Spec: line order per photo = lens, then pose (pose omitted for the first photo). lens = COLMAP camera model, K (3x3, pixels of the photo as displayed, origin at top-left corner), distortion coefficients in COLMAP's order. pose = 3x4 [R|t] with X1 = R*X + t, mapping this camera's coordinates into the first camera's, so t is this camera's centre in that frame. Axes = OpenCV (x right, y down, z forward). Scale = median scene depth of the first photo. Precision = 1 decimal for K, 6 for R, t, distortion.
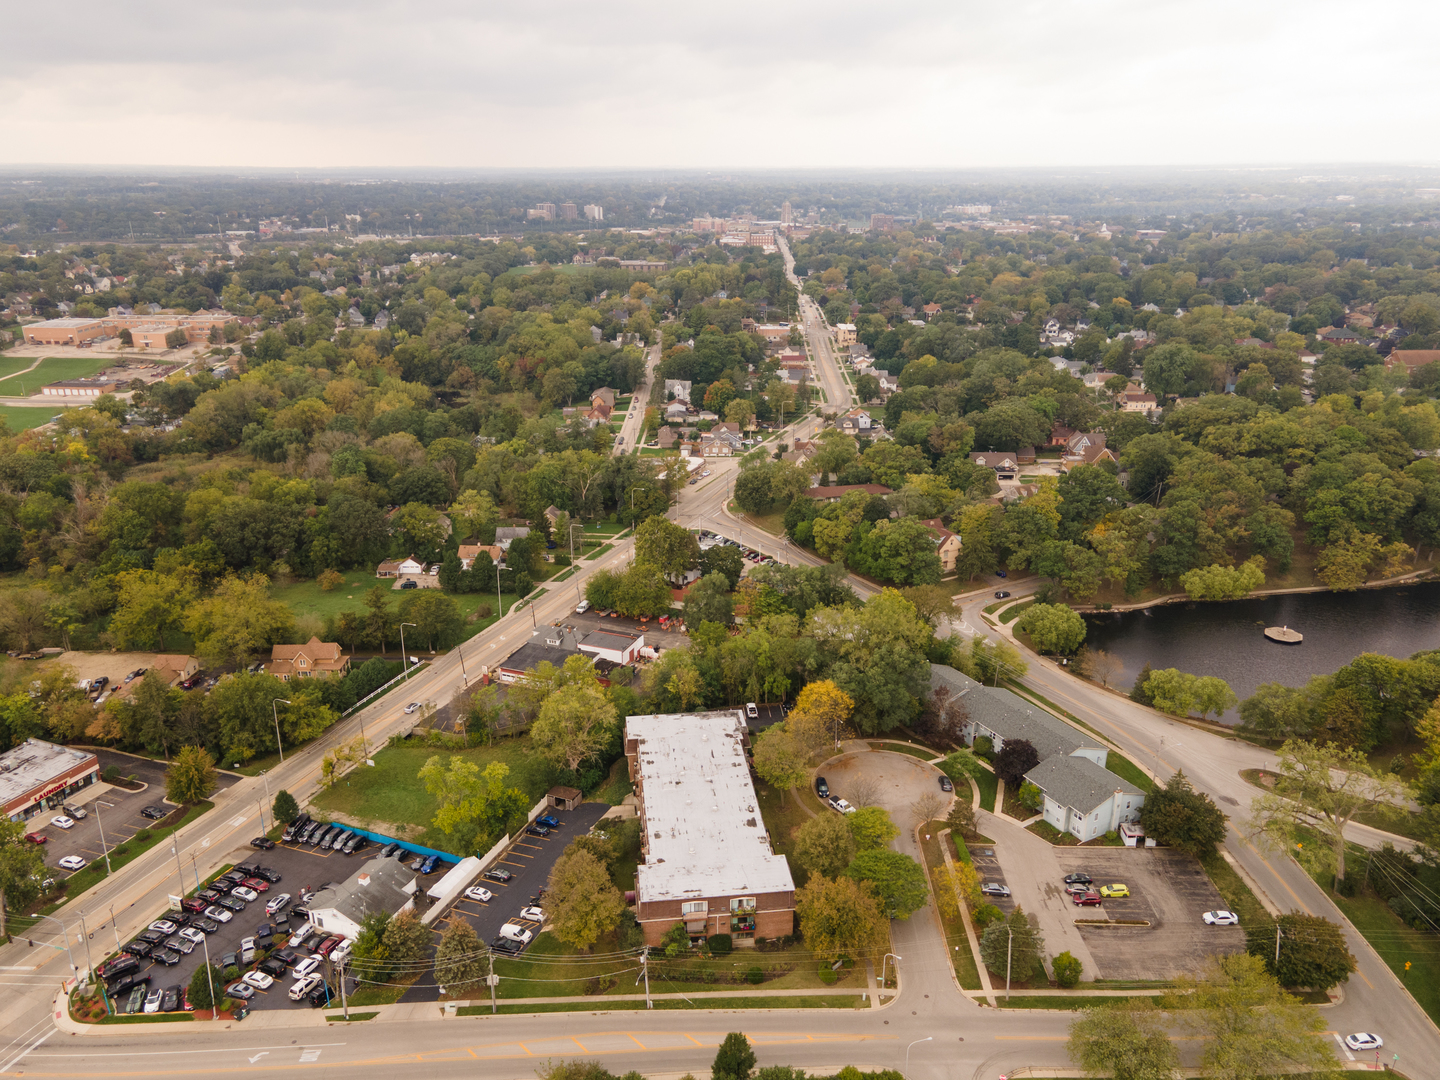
lens RADIAL K [[1065.2, 0, 720.0], [0, 1065.2, 540.0], [0, 0, 1]] dist [0.038589, 0.007186]
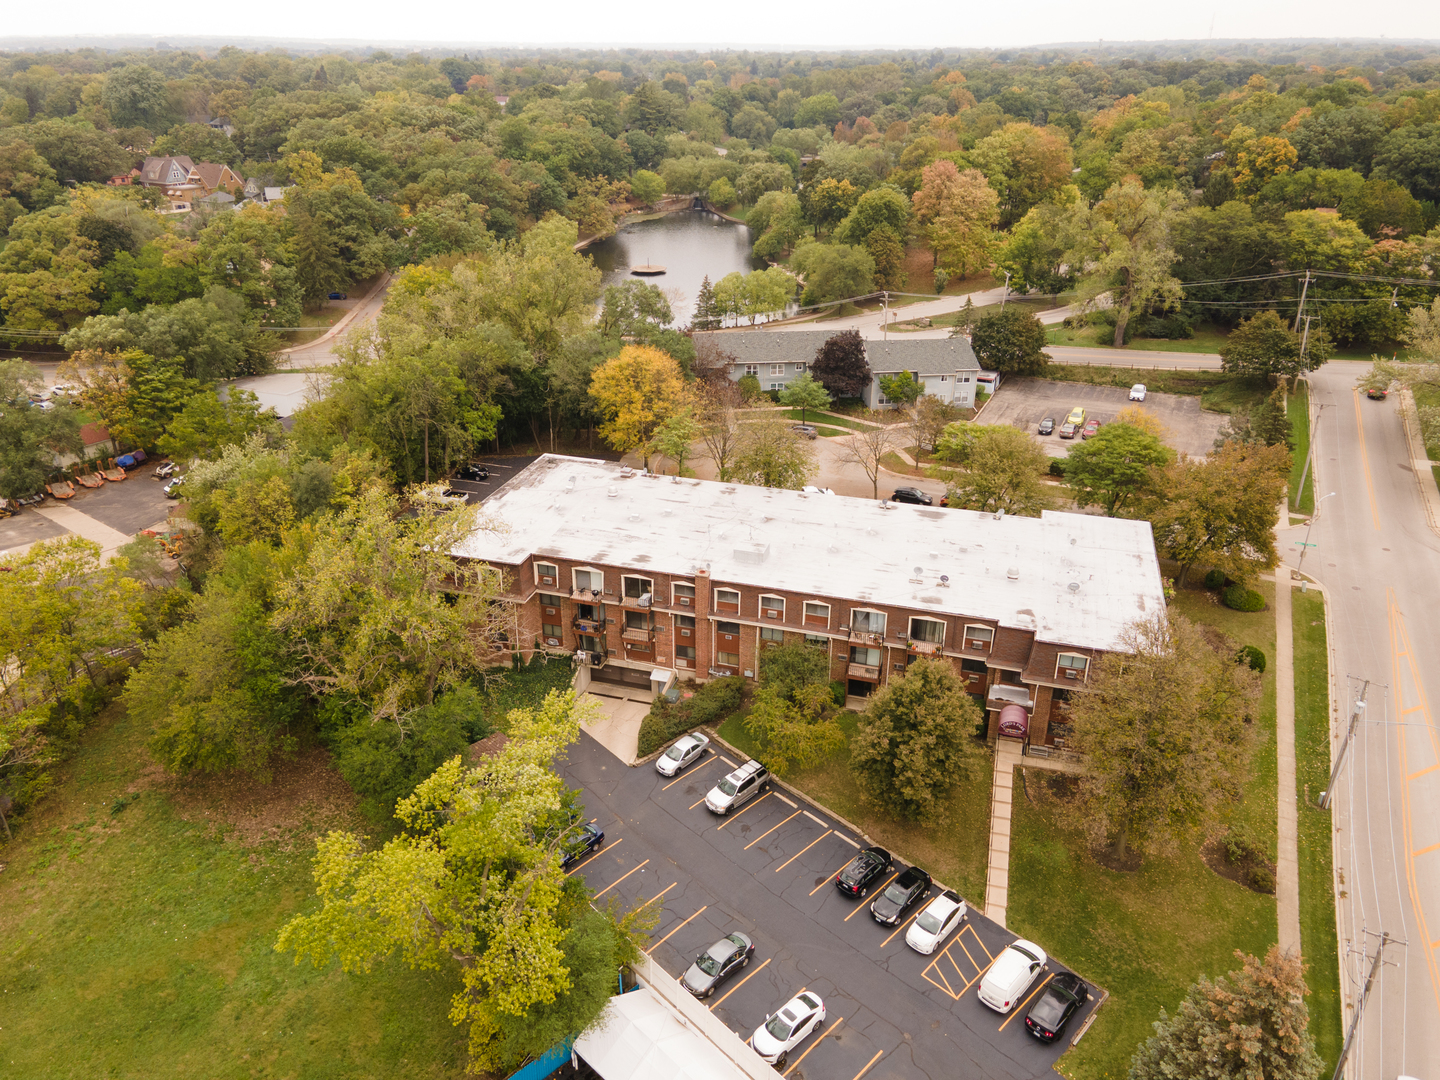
lens RADIAL K [[1065.2, 0, 720.0], [0, 1065.2, 540.0], [0, 0, 1]] dist [0.038589, 0.007186]
pose [[0.400265, -0.381809, 0.833073, -0.273641], [0.304478, 0.912836, 0.272074, 0.065450], [-0.864339, 0.144750, 0.481628, 0.521249]]
